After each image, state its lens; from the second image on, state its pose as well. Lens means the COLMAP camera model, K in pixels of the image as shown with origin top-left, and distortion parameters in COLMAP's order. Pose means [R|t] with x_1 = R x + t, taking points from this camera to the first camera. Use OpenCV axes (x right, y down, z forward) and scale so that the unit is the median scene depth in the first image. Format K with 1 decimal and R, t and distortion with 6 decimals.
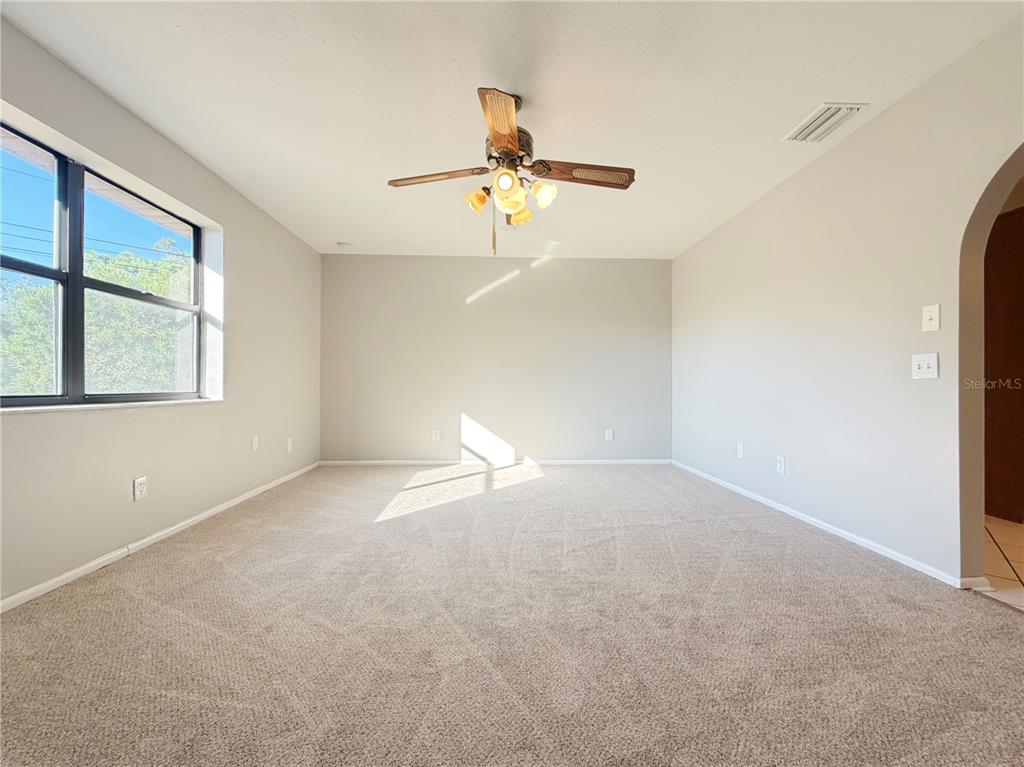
lens RADIAL K [[427.4, 0, 524.8], [0, 427.4, 380.0], [0, 0, 1]] dist [-0.000164, -0.000385]
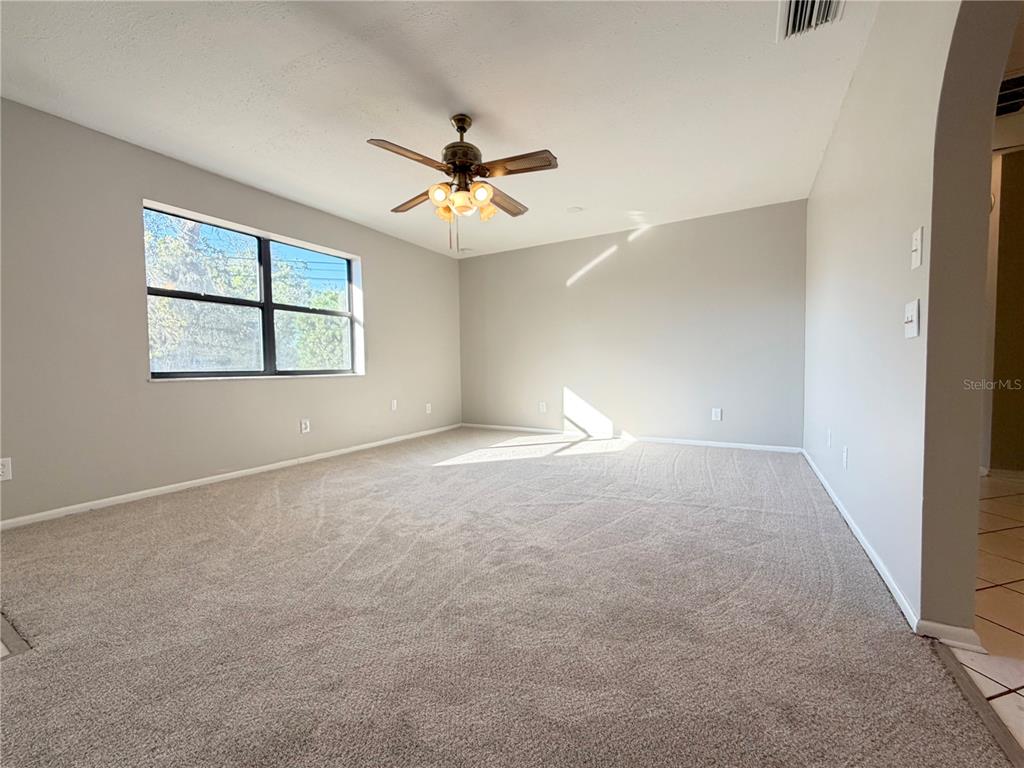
lens RADIAL K [[417.7, 0, 508.5], [0, 417.7, 383.8], [0, 0, 1]] dist [-0.000191, 0.000225]
pose [[0.841060, 0.009807, -0.540852, 0.582514], [0.022136, 0.998374, 0.052525, 0.015414], [0.540488, -0.056149, 0.839476, 0.052477]]
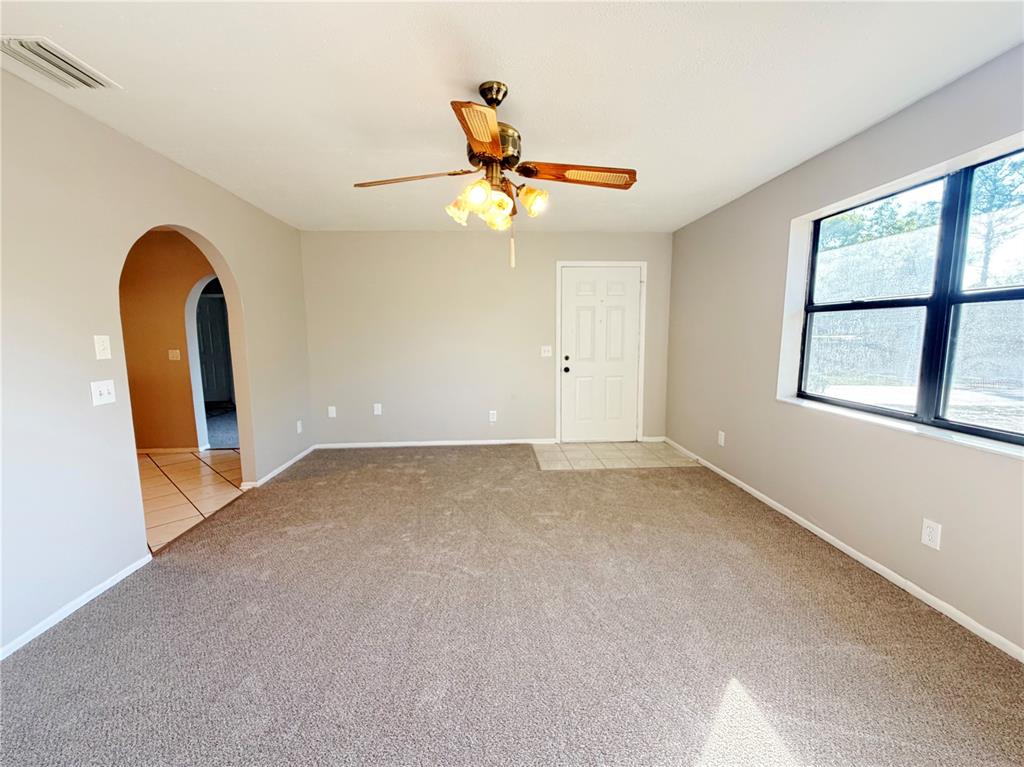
lens RADIAL K [[417.7, 0, 508.5], [0, 417.7, 383.3], [0, 0, 1]] dist [-0.000191, 0.000225]
pose [[-0.999967, 0.005988, 0.005412, -0.058151], [0.006521, 0.994501, 0.104528, -0.121769], [-0.004757, 0.104560, -0.994507, 1.569351]]
